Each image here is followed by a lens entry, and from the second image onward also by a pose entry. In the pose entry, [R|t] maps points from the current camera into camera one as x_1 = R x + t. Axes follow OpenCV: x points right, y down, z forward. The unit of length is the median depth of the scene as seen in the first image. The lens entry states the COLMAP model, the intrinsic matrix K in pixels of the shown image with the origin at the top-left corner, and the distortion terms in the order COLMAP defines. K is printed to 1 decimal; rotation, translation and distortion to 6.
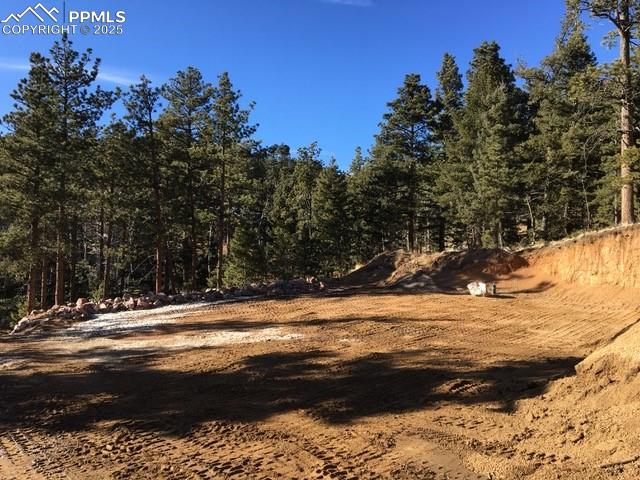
lens RADIAL K [[528.4, 0, 322.8], [0, 528.4, 243.5], [0, 0, 1]] dist [0.089635, -0.125269]
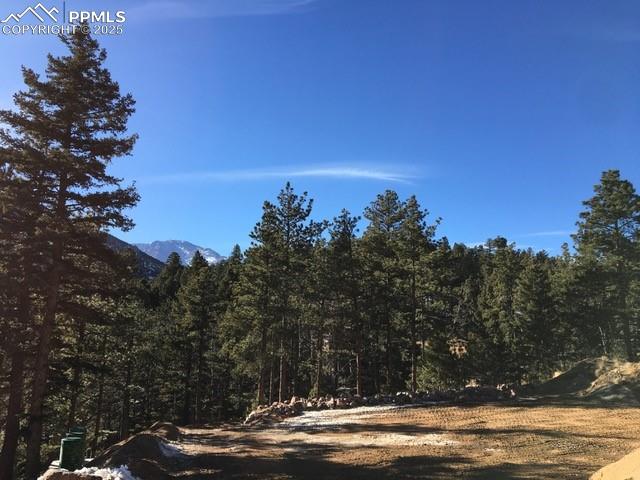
lens RADIAL K [[528.4, 0, 322.8], [0, 528.4, 243.5], [0, 0, 1]] dist [0.089635, -0.125269]
pose [[0.918808, -0.073612, -0.387781, 0.090261], [0.003038, 0.983745, -0.179544, -0.020221], [0.394694, 0.163788, 0.904096, -0.107312]]
